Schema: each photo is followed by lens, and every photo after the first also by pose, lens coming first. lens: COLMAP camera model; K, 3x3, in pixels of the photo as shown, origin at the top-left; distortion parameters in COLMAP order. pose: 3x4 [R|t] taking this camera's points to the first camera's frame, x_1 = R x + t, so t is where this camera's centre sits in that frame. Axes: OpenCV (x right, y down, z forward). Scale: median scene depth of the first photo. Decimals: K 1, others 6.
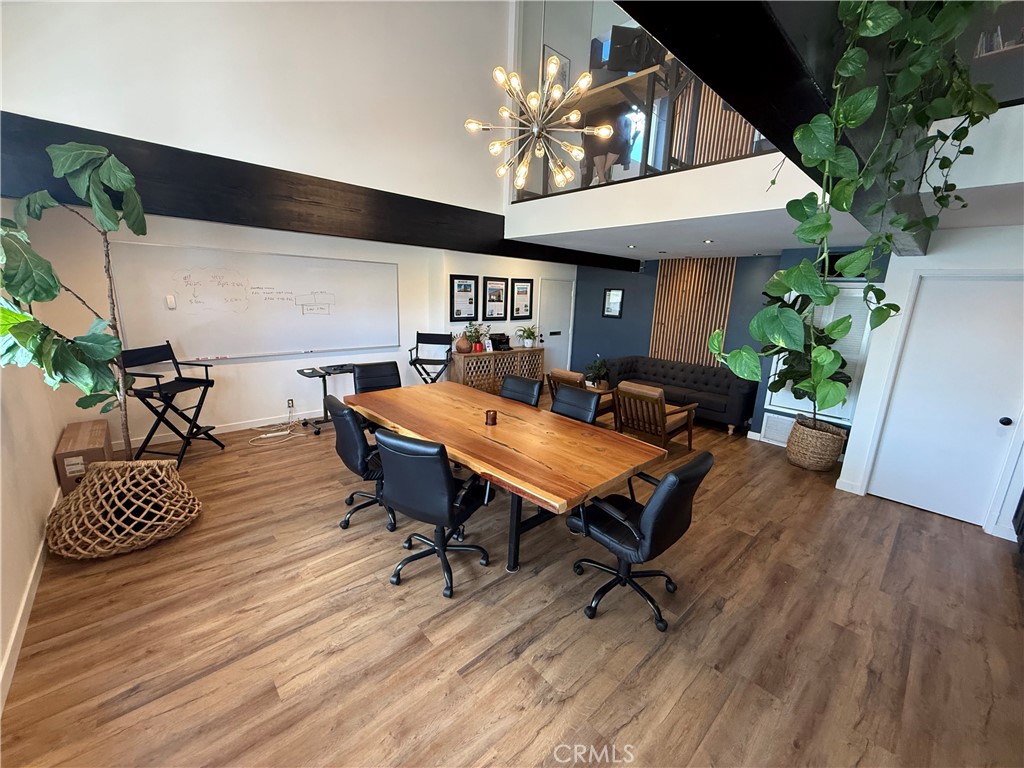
lens RADIAL K [[407.1, 0, 509.9], [0, 407.1, 384.3], [0, 0, 1]] dist [-0.001378, 0.000734]
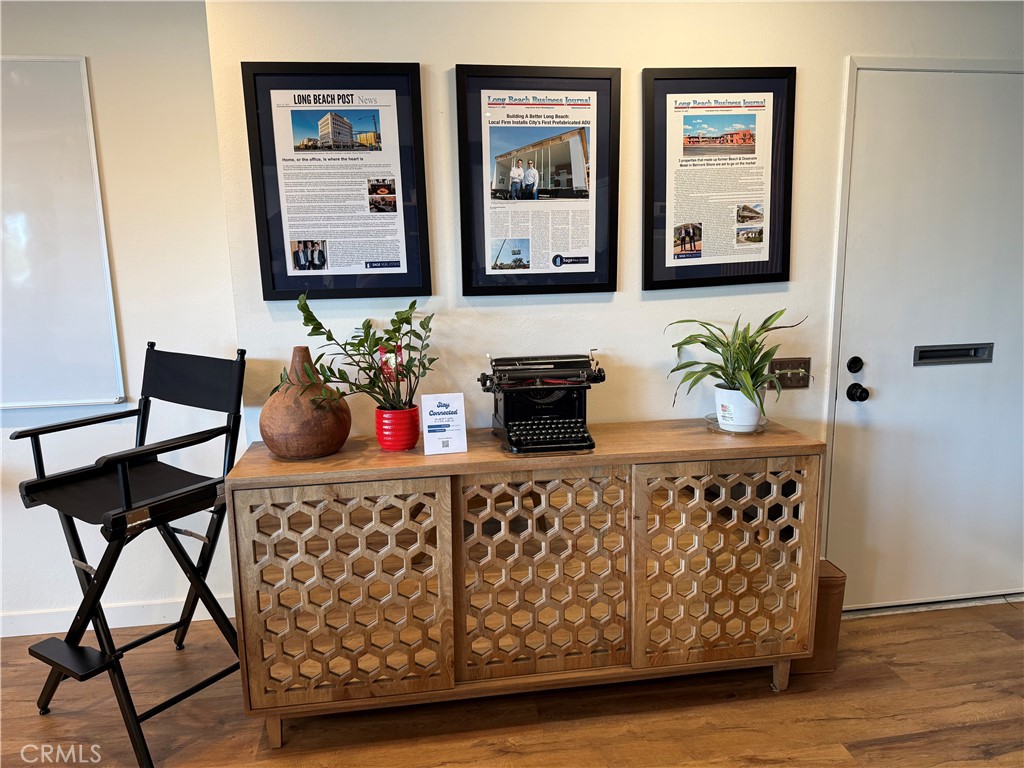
lens RADIAL K [[718.7, 0, 509.0], [0, 718.7, 390.5], [0, 0, 1]] dist [0.048693, -0.058459]
pose [[0.829722, 0.052604, -0.555692, 0.193543], [-0.074336, 0.997095, -0.016604, -0.130112], [0.553205, 0.055084, 0.831222, 0.900150]]
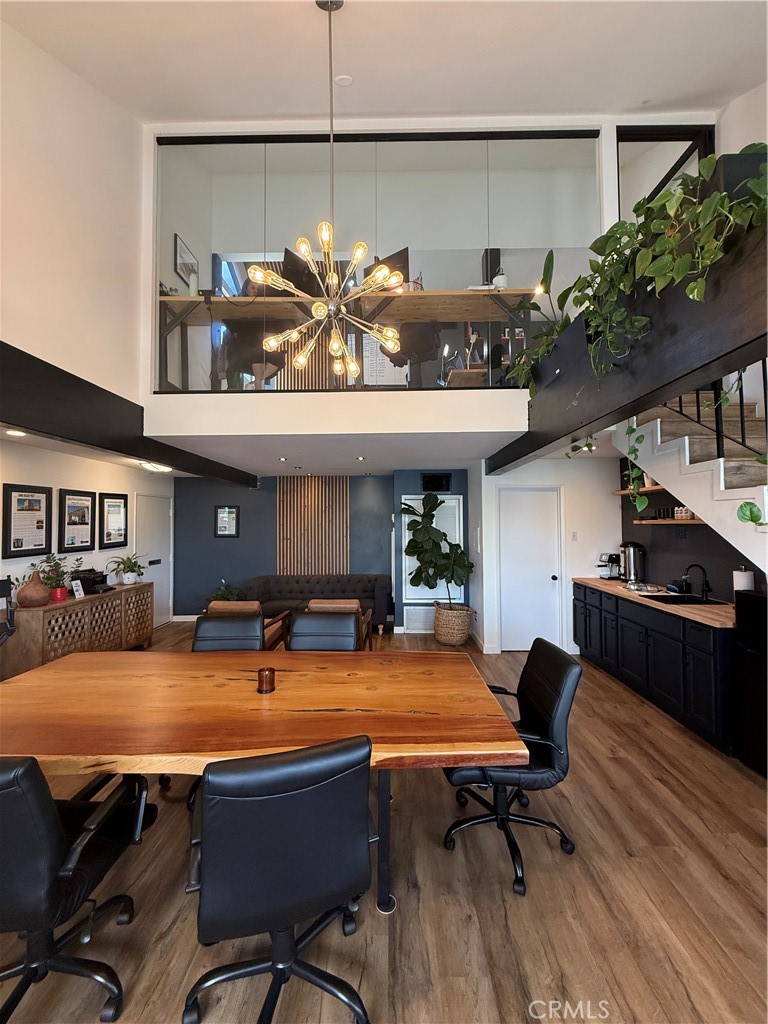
lens RADIAL K [[407.1, 0, 383.8], [0, 407.1, 509.1], [0, 0, 1]] dist [-0.001378, 0.000734]
pose [[0.687152, -0.017522, 0.726302, -0.229729], [0.189097, 0.969566, -0.155514, -0.028624], [-0.701473, 0.244203, 0.669552, 0.210912]]
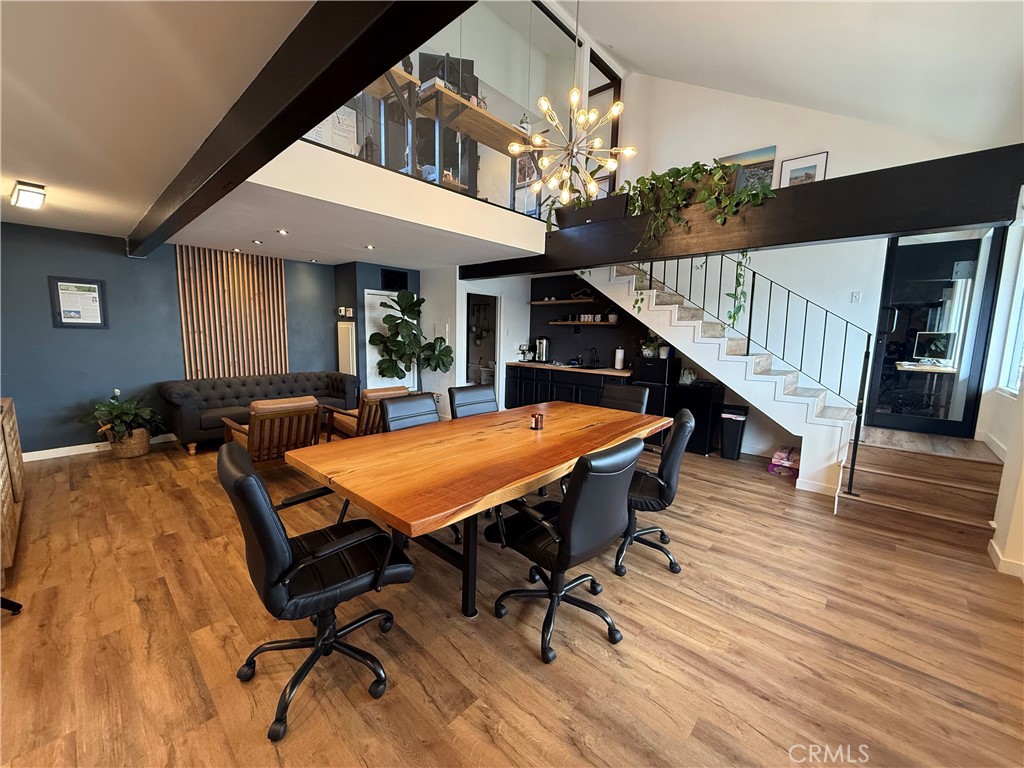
lens RADIAL K [[407.1, 0, 509.1], [0, 407.1, 383.7], [0, 0, 1]] dist [-0.001378, 0.000734]
pose [[-0.083536, -0.166034, 0.982575, -0.552070], [0.192810, 0.964696, 0.179405, -0.106009], [-0.977674, 0.204438, -0.048574, 0.644631]]
